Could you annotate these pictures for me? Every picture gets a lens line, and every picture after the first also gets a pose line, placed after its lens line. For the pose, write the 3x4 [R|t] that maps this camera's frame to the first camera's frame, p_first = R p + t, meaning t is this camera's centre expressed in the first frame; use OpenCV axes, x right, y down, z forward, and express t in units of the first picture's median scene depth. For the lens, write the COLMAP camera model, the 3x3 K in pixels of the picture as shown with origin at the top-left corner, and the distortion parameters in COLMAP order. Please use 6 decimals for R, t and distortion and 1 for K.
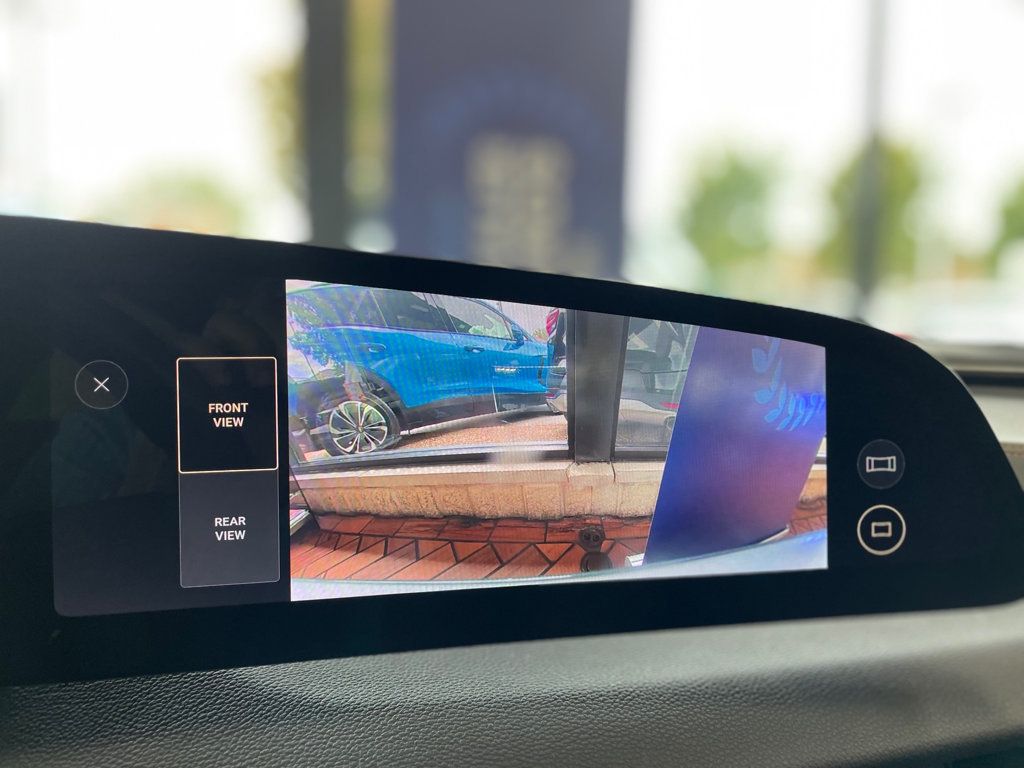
lens RADIAL K [[797.4, 0, 514.4], [0, 797.4, 382.8], [0, 0, 1]] dist [0.054541, -0.093763]
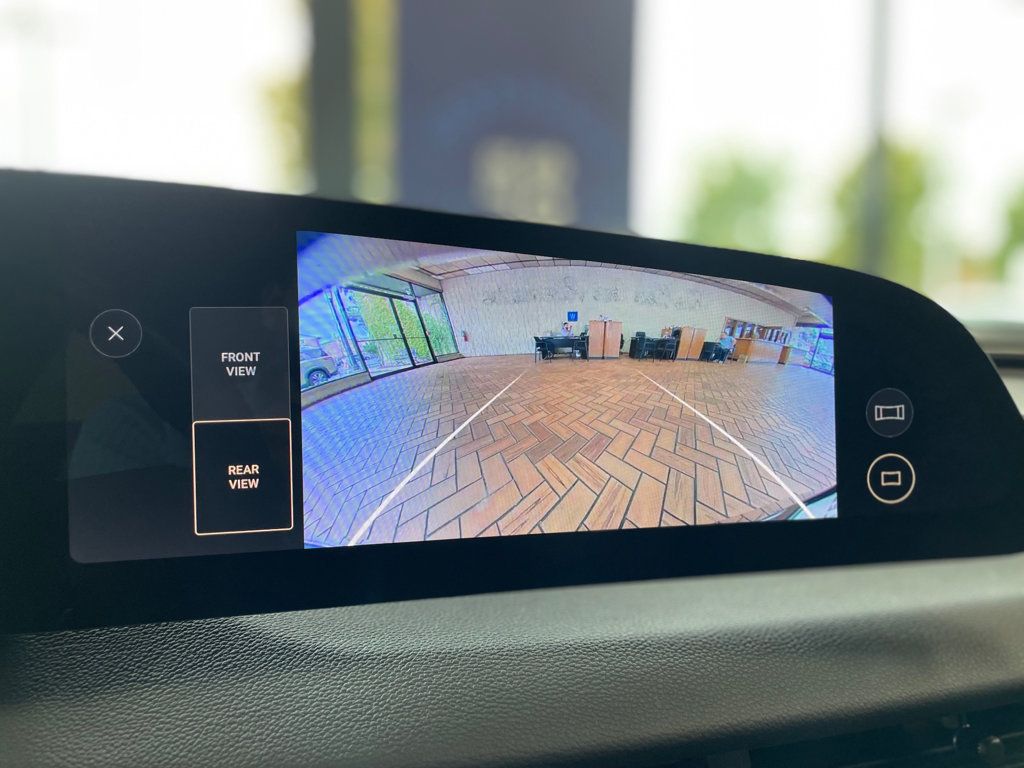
lens RADIAL K [[797.4, 0, 516.3], [0, 797.4, 386.6], [0, 0, 1]] dist [0.054541, -0.093763]
pose [[0.999922, -0.010322, -0.007004, -0.002647], [0.010249, 0.999893, -0.010455, 0.076955], [0.007111, 0.010382, 0.999921, -0.007379]]
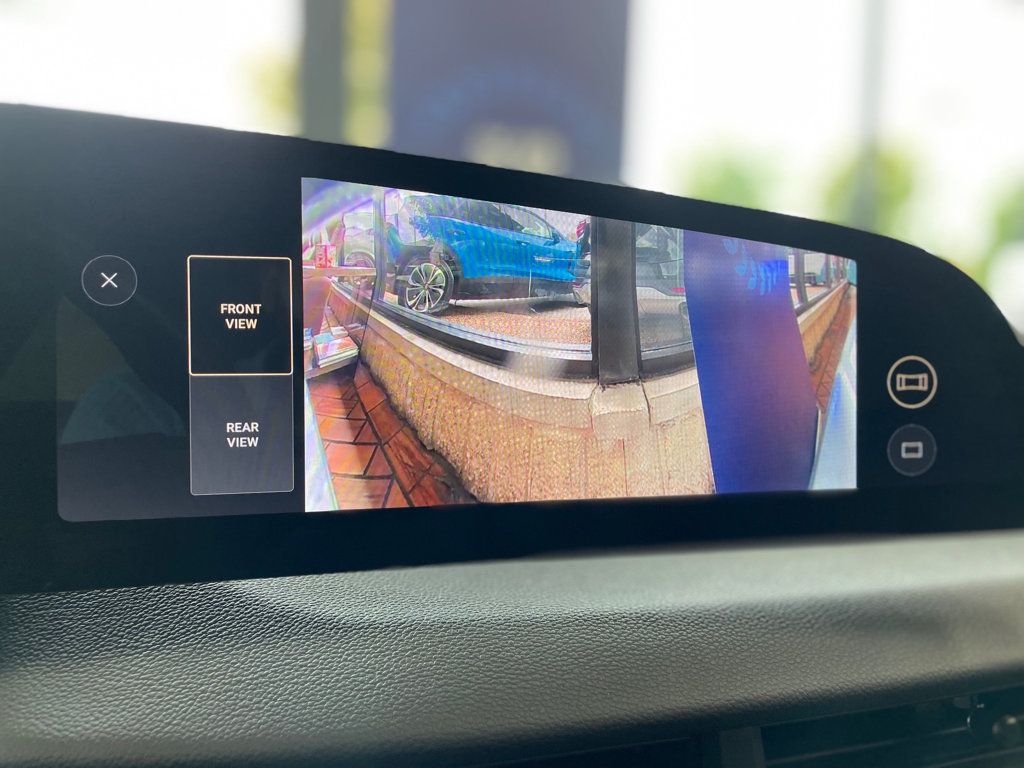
lens RADIAL K [[797.4, 0, 514.7], [0, 797.4, 387.8], [0, 0, 1]] dist [0.054541, -0.093763]
pose [[0.999932, 0.006505, 0.009679, -0.035051], [-0.006497, 0.999979, -0.000830, 0.115896], [-0.009684, 0.000767, 0.999953, 0.033347]]
